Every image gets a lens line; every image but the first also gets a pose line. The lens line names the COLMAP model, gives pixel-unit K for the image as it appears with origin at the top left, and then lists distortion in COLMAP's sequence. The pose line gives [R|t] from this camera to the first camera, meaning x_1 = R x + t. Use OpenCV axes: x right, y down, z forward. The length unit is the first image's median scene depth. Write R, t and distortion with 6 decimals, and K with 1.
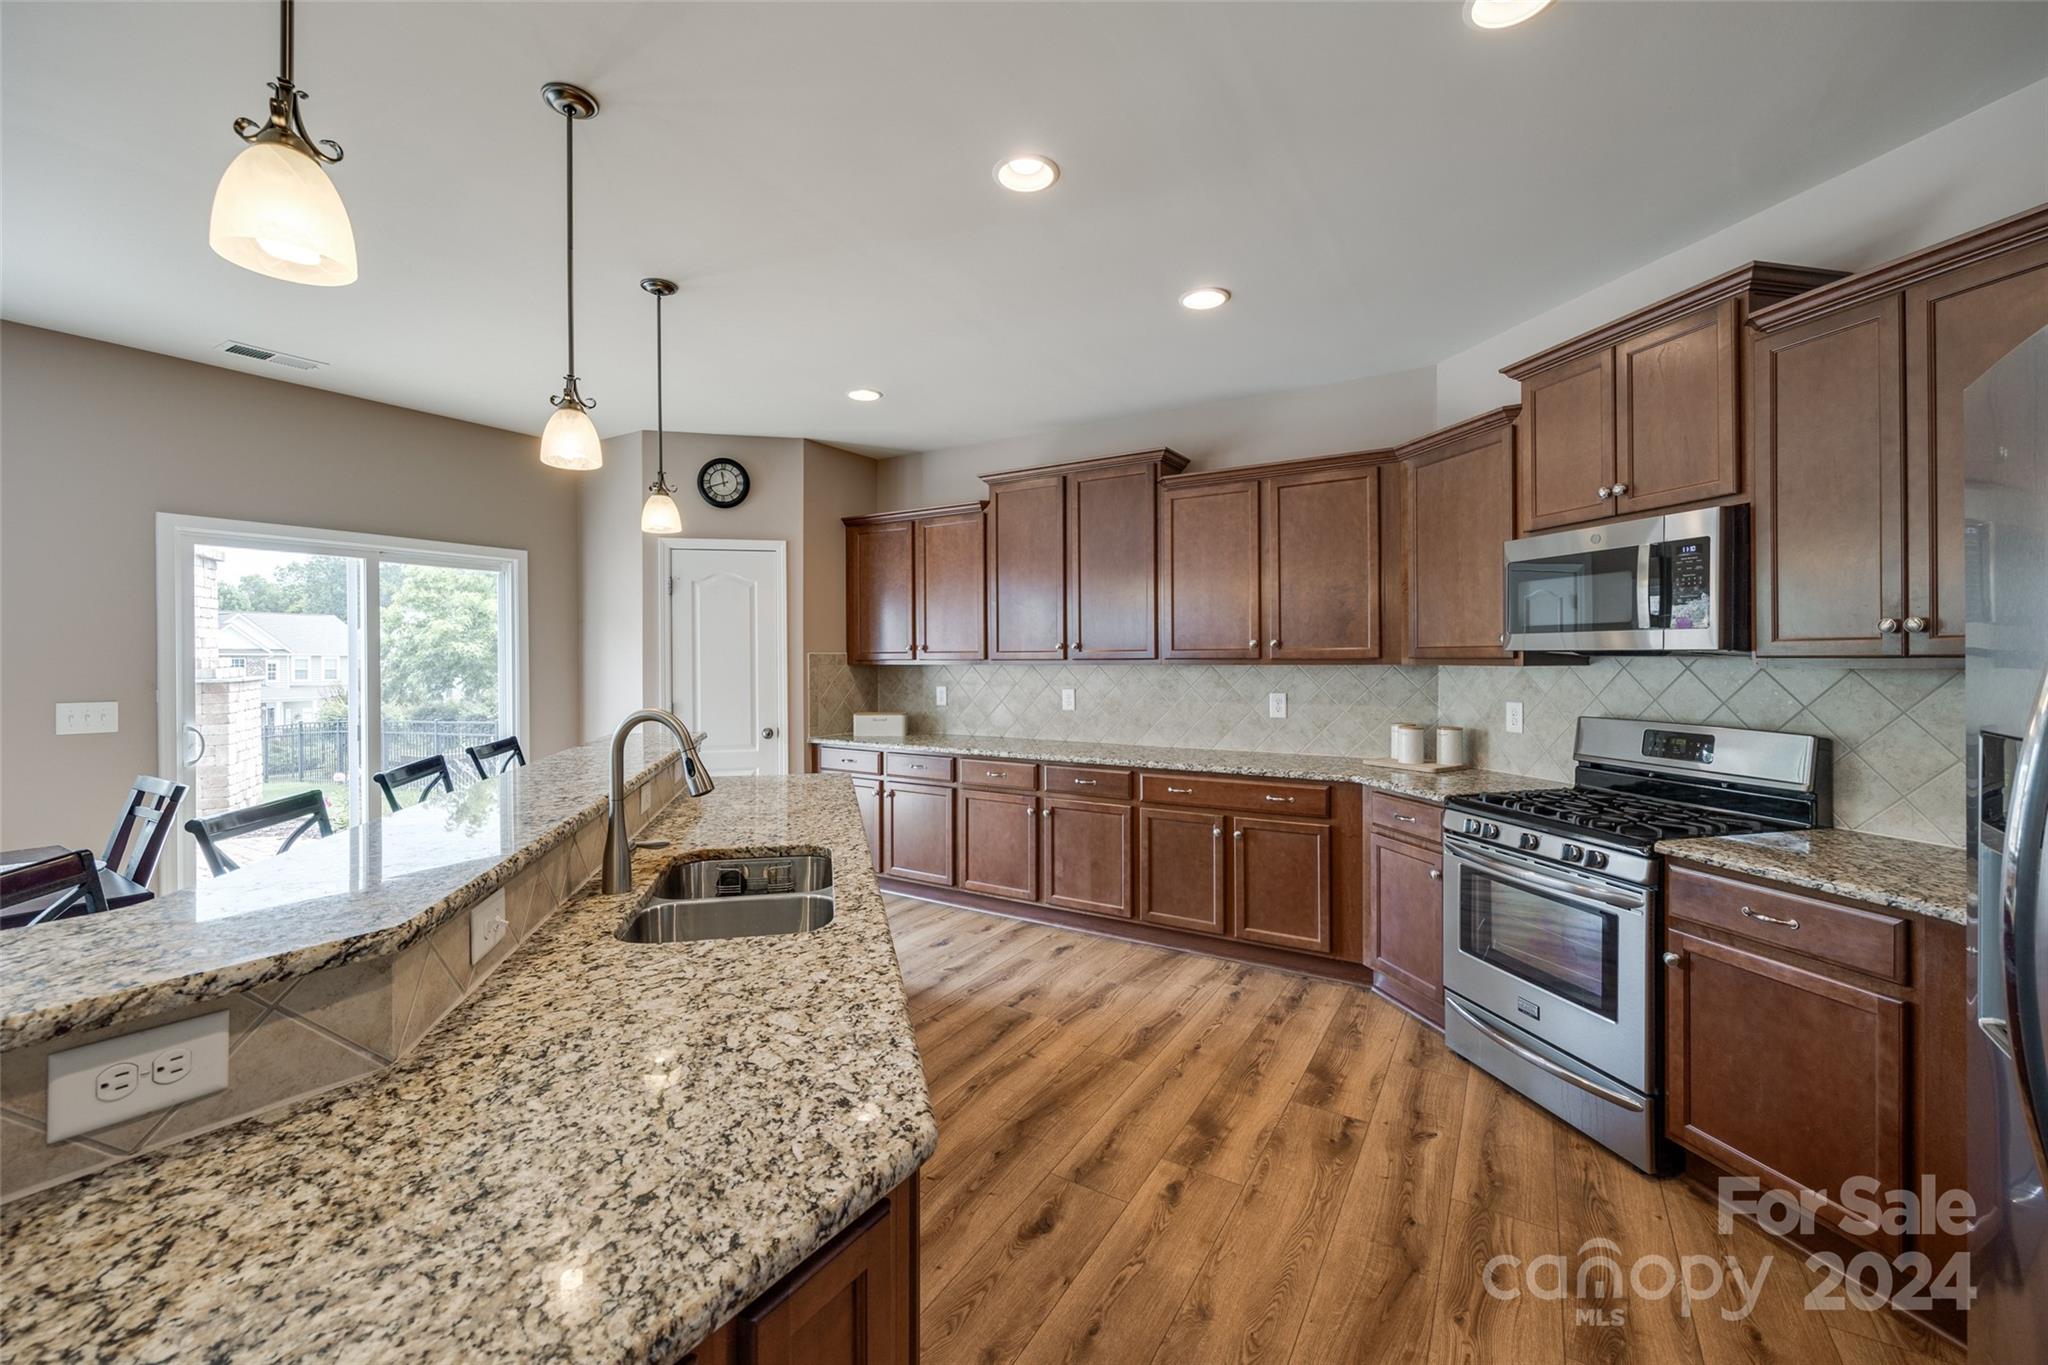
lens RADIAL K [[826.3, 0, 1019.8], [0, 826.3, 655.7], [0, 0, 1]] dist [-0.000004, 0.000016]
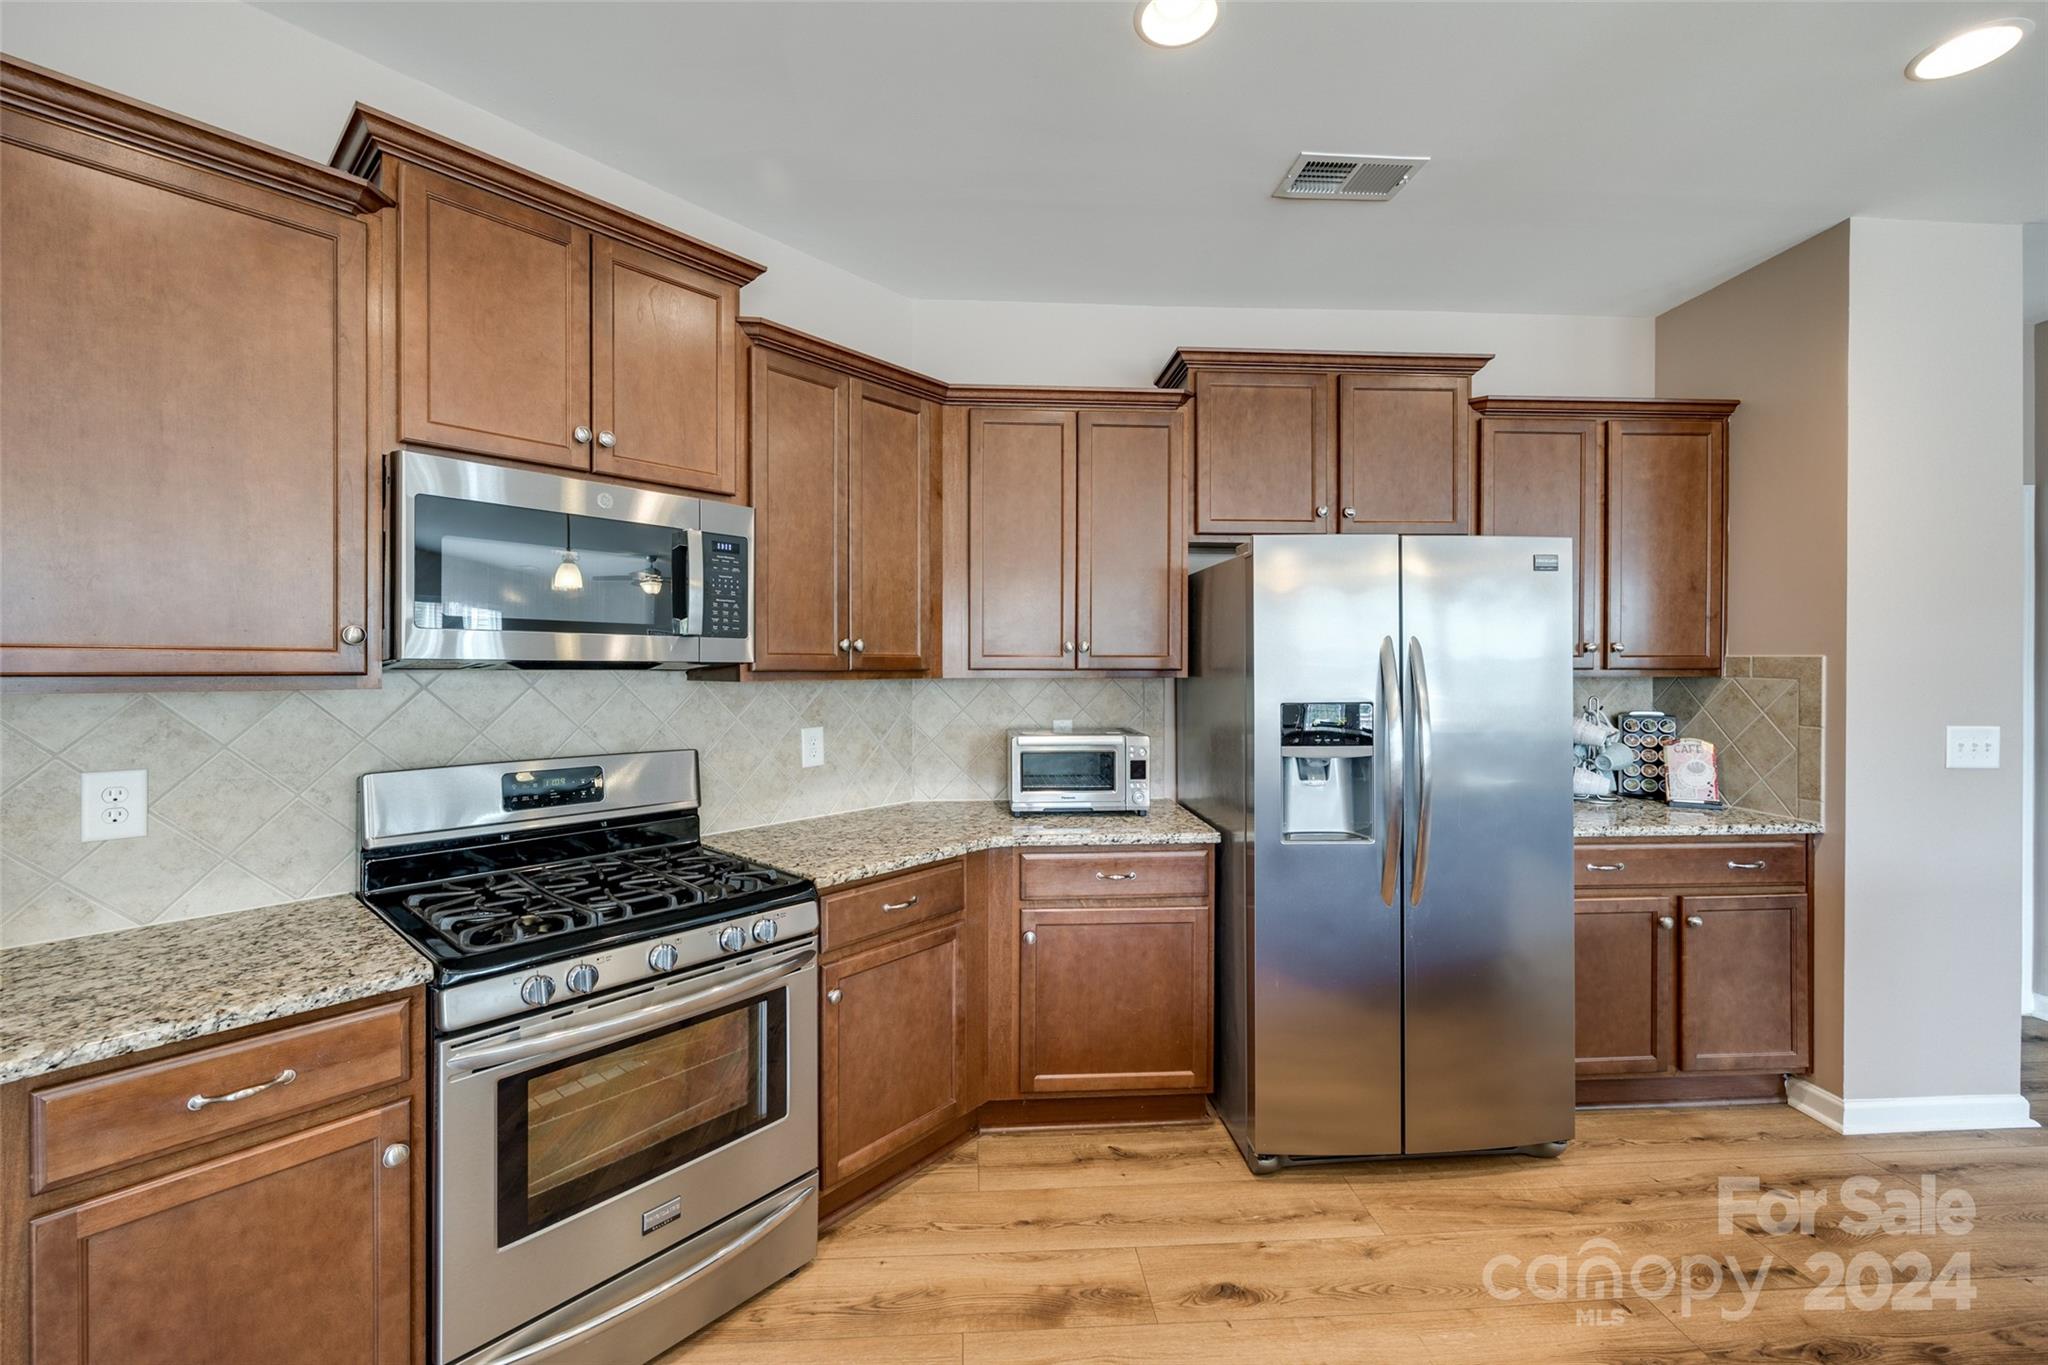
lens RADIAL K [[827.6, 0, 1018.0], [0, 827.6, 674.0], [0, 0, 1]] dist [-0.000432, 0.000055]
pose [[-0.574874, -0.004291, 0.818231, -0.060533], [-0.001630, 0.999990, 0.004099, 0.000295], [-0.818241, 0.001022, -0.574875, 0.952861]]
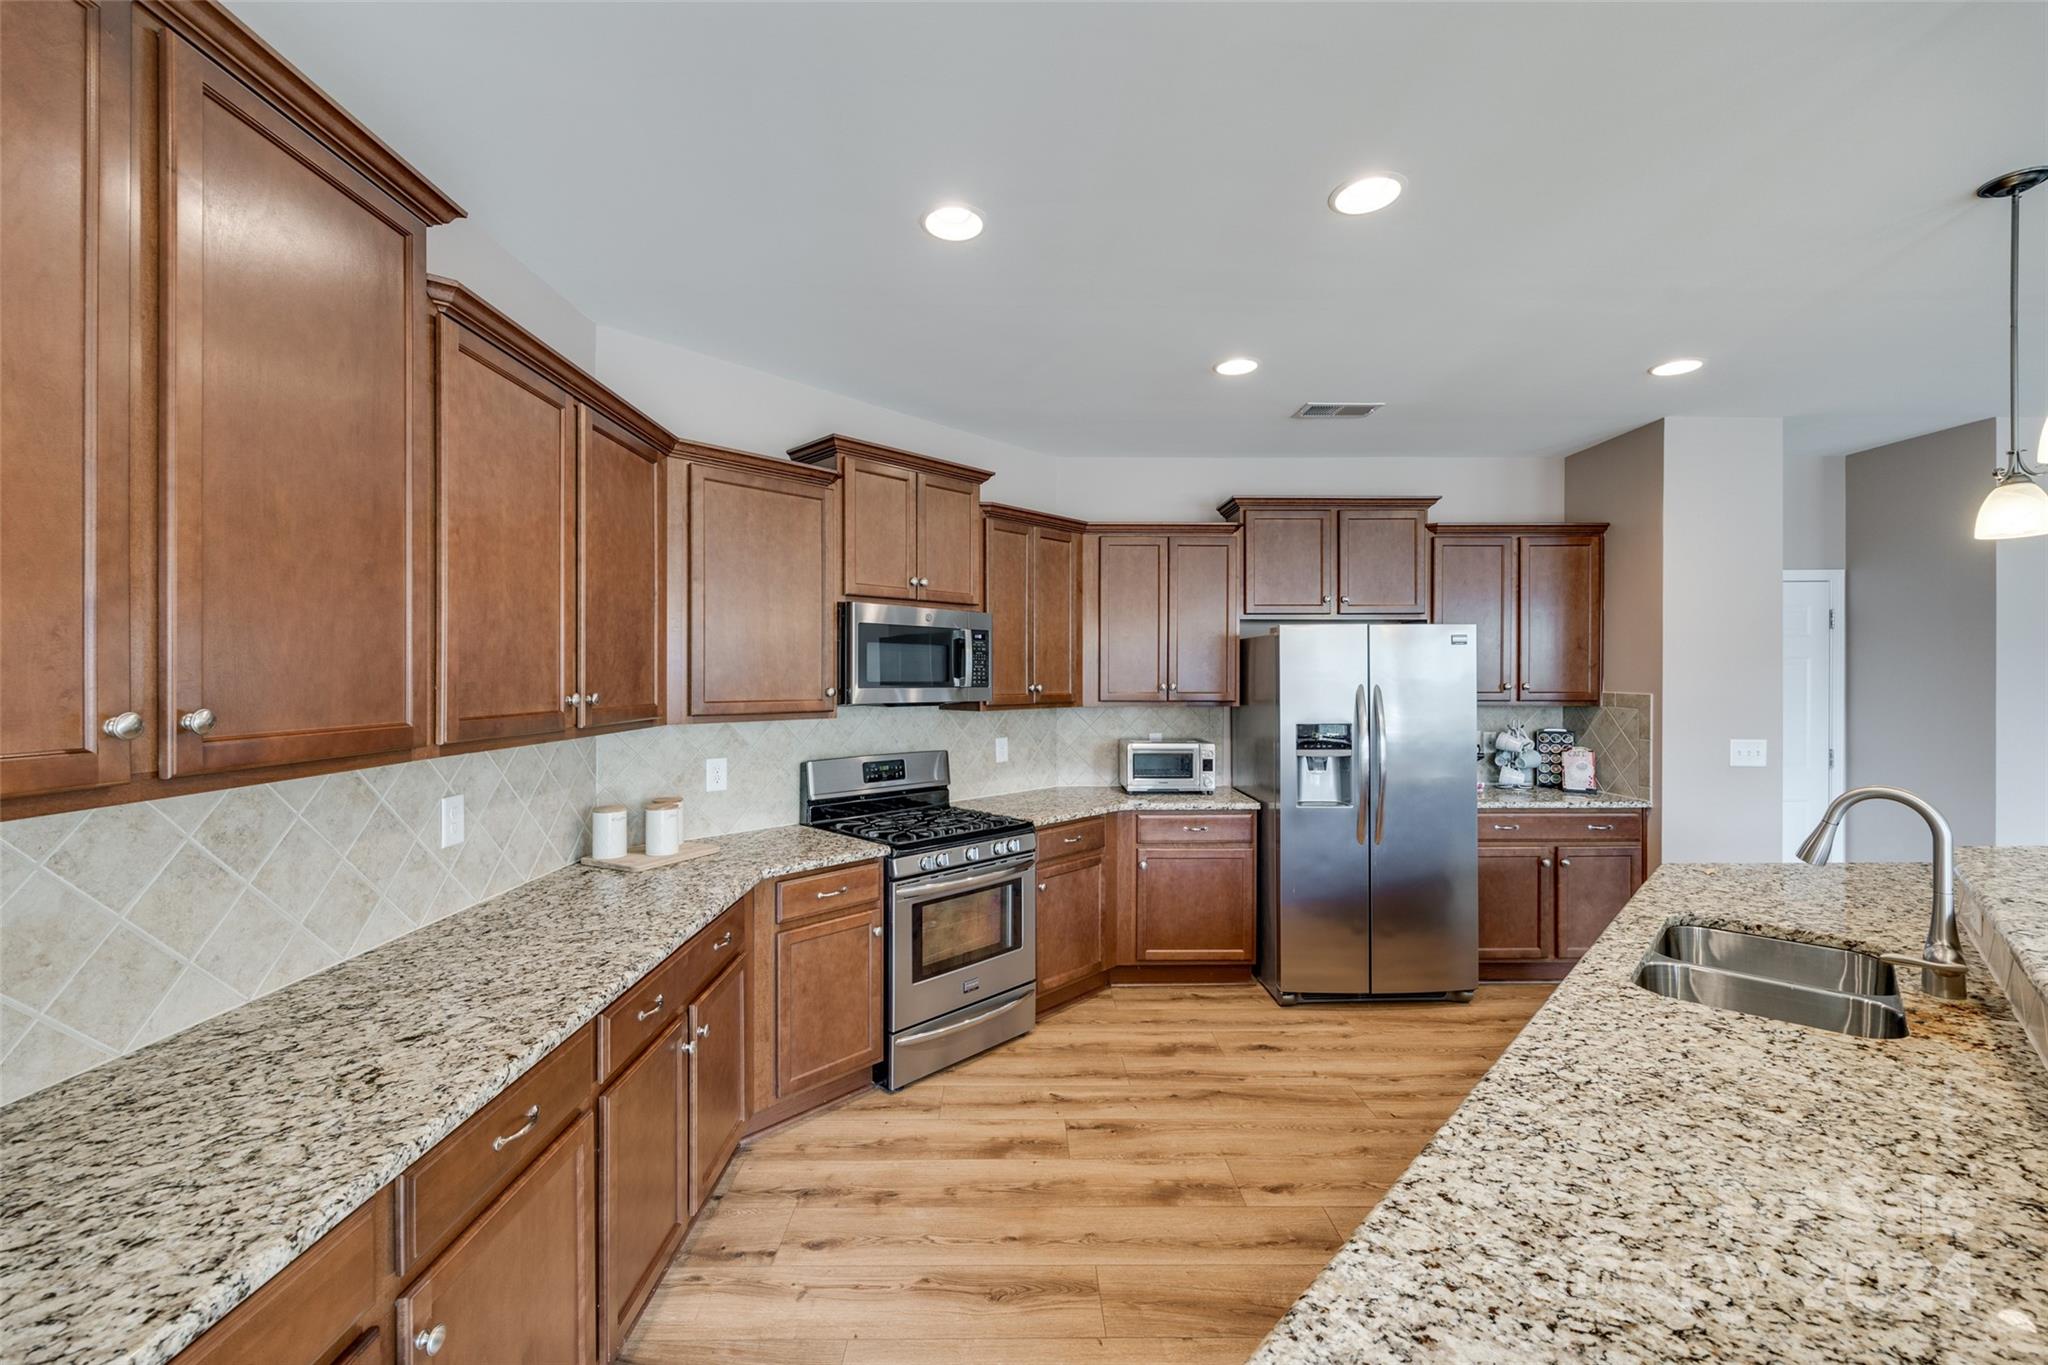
lens RADIAL K [[809.4, 0, 1024.0], [0, 809.4, 682.5], [0, 0, 1]] dist [0.000913, 0.000089]
pose [[-0.532072, -0.002478, 0.846696, -0.400343], [-0.001766, 0.999997, 0.001817, -0.035238], [-0.846697, -0.000529, -0.532074, 1.326706]]
